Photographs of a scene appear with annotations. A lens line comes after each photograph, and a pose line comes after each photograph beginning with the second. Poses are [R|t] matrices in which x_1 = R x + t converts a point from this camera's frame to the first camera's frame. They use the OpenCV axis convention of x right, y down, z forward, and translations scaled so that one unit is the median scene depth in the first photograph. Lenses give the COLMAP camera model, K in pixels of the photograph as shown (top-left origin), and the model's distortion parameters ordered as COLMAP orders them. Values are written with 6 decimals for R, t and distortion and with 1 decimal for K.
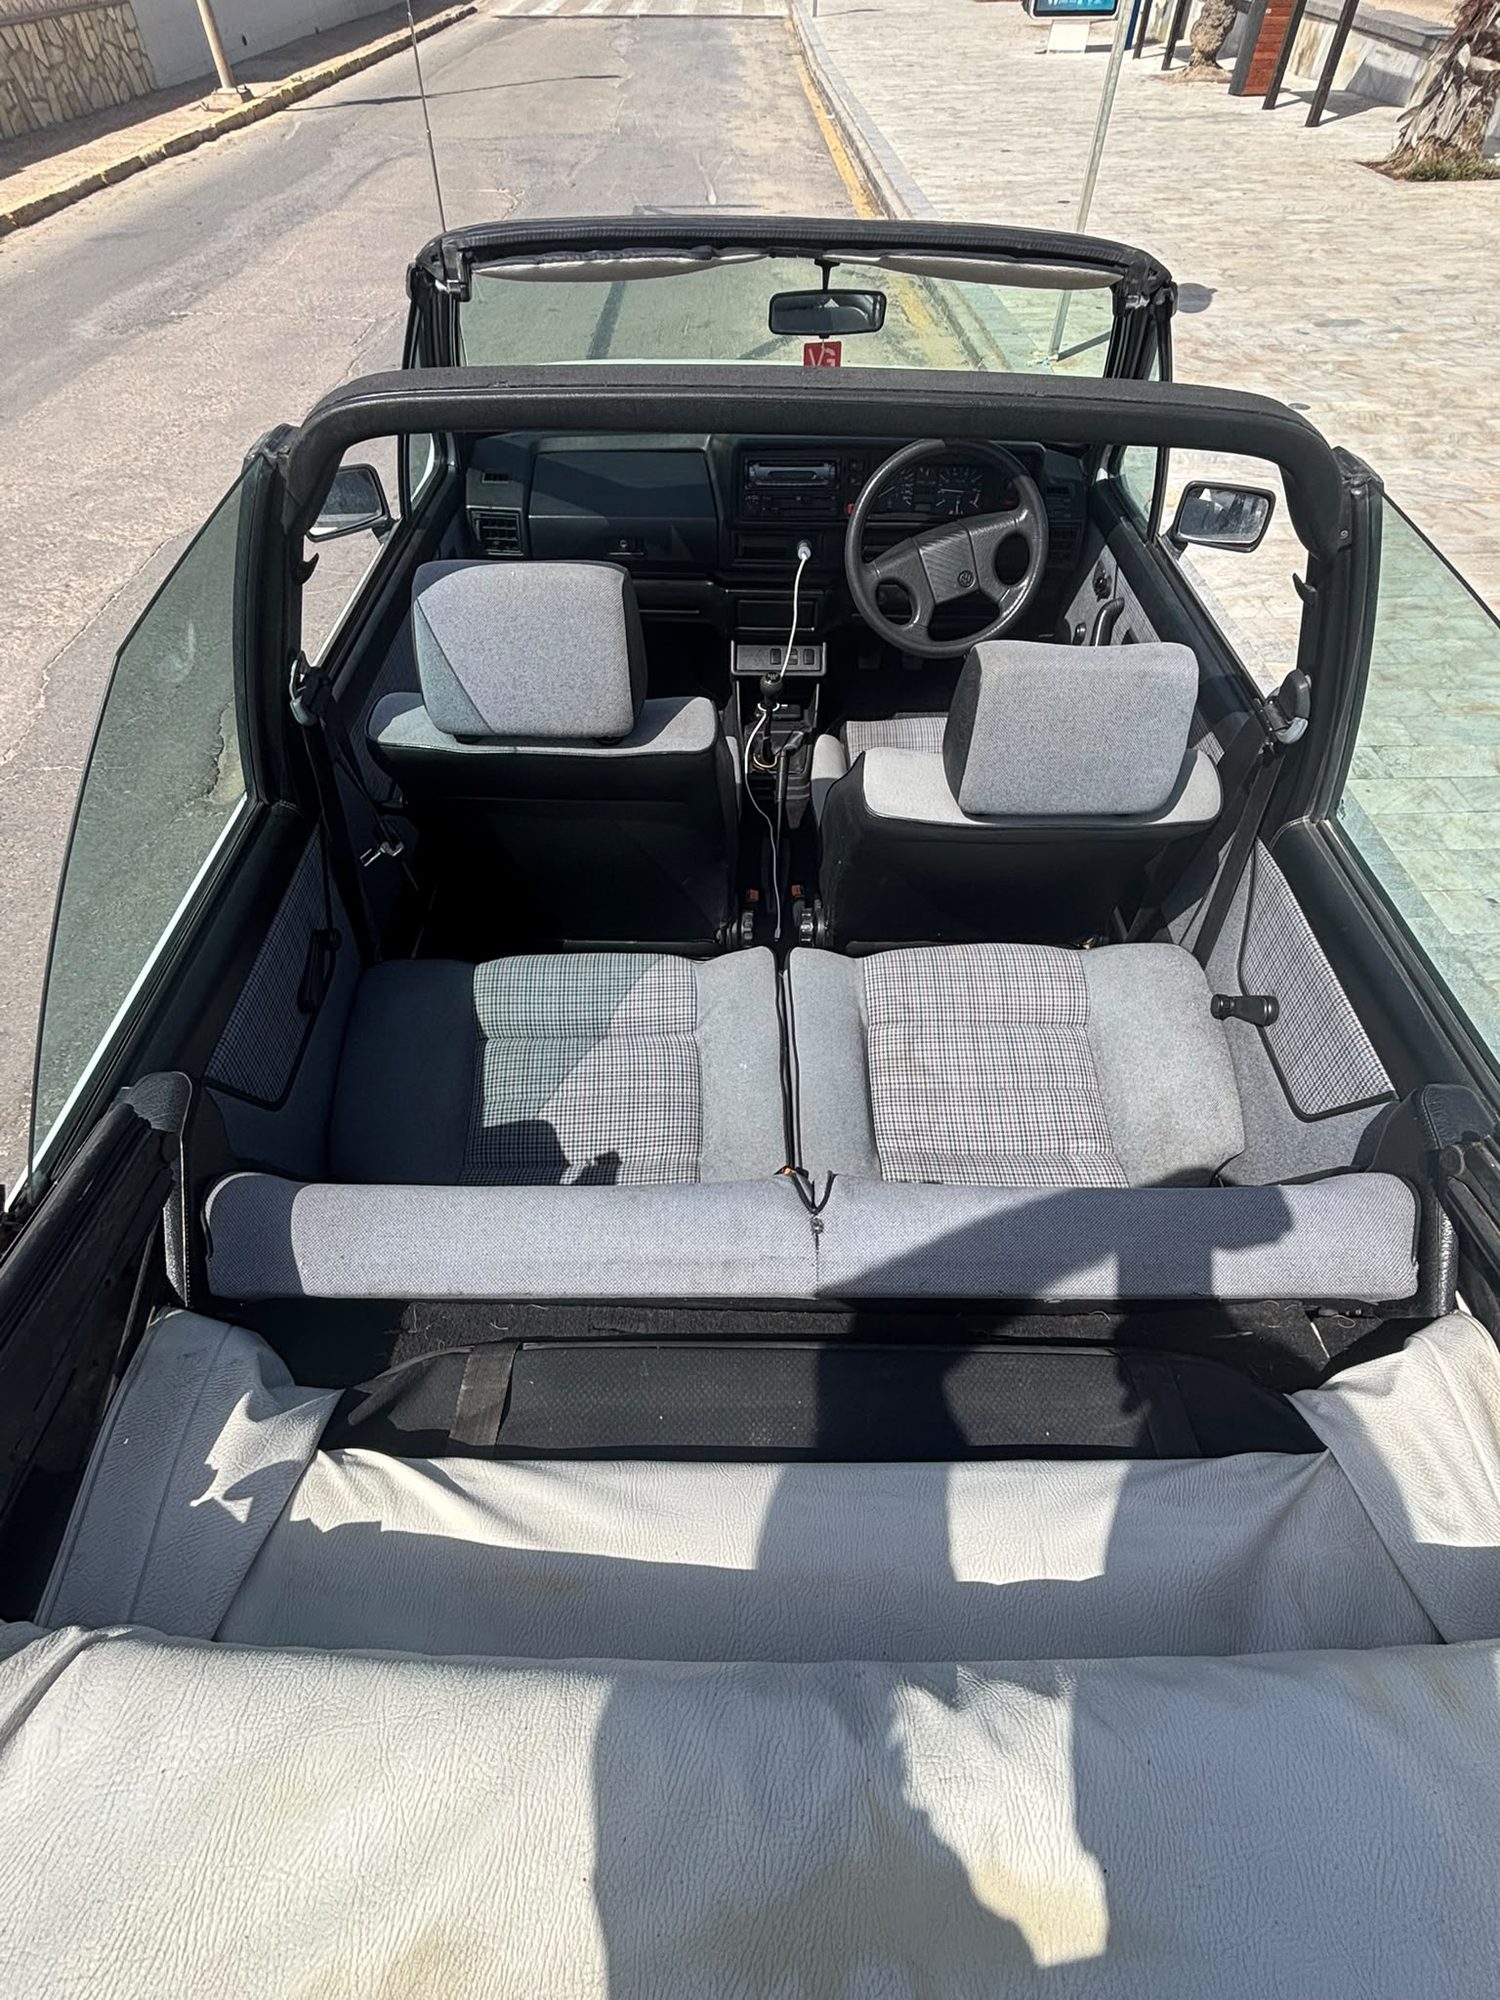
lens RADIAL K [[968.7, 0, 752.9], [0, 968.7, 996.5], [0, 0, 1]] dist [-0.005869, 0.005723]
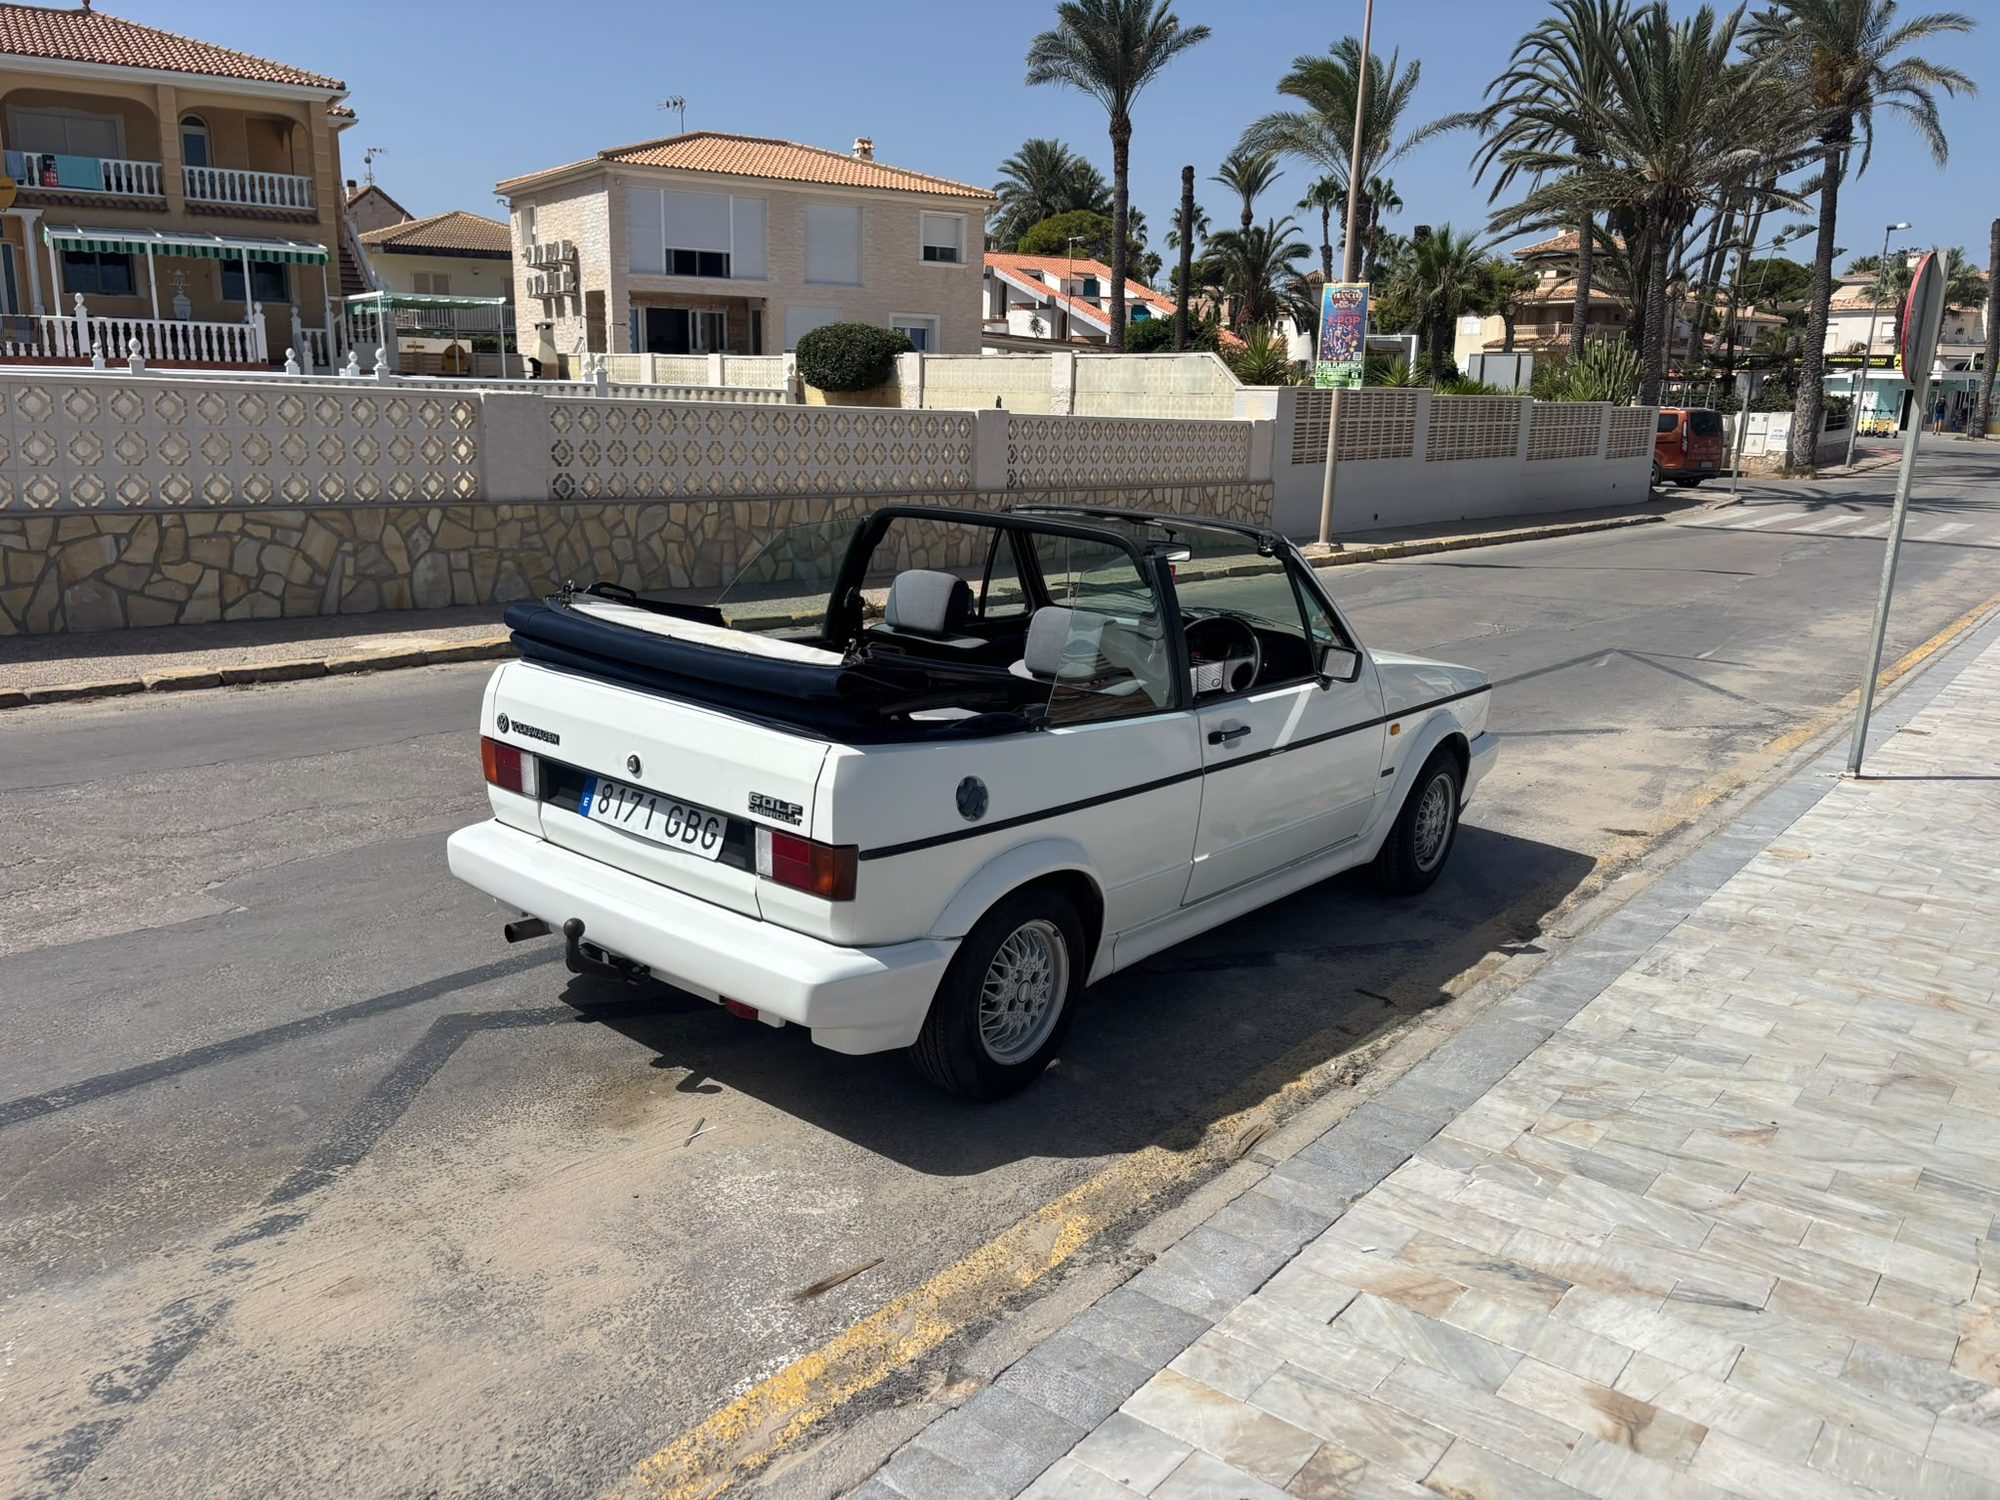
lens RADIAL K [[1521.5, 0, 1001.9], [0, 1521.5, 768.5], [0, 0, 1]] dist [0.046995, -0.044208]
pose [[0.779534, 0.173208, -0.601935, 0.352635], [-0.495348, 0.758639, -0.423199, 0.228517], [0.383350, 0.628065, 0.677183, -0.200456]]
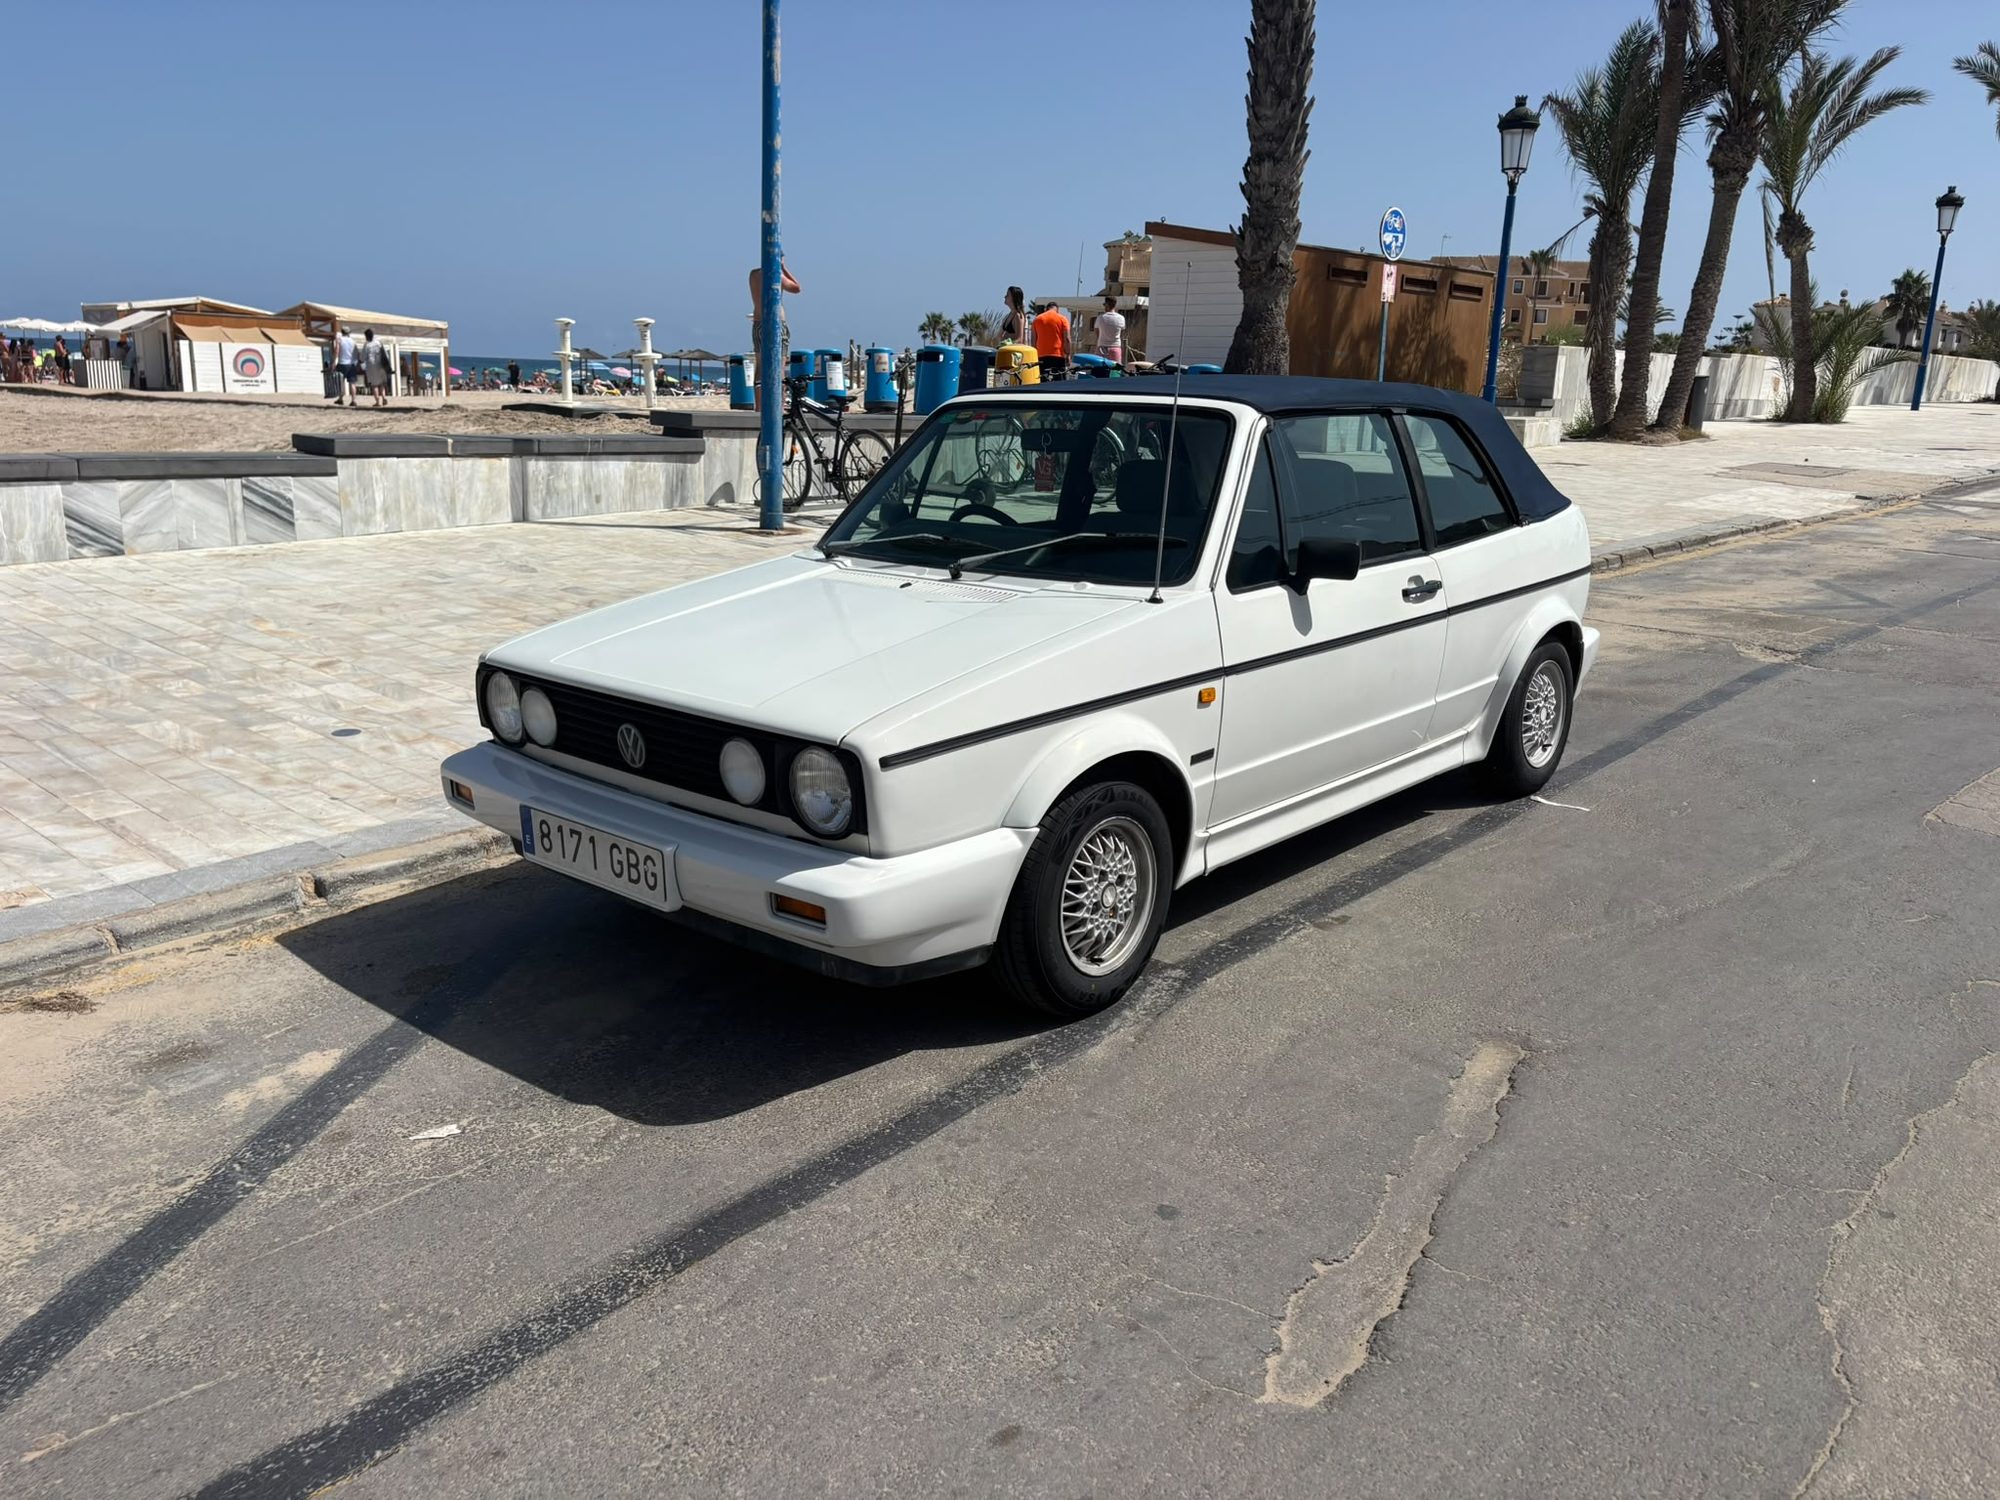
lens RADIAL K [[1521.5, 0, 997.4], [0, 1521.5, 717.1], [0, 0, 1]] dist [0.046995, -0.044208]
pose [[-0.740849, -0.178812, 0.647432, -0.328061], [0.486825, 0.521149, 0.701003, -0.466614], [-0.462757, 0.834523, -0.299043, 0.436449]]
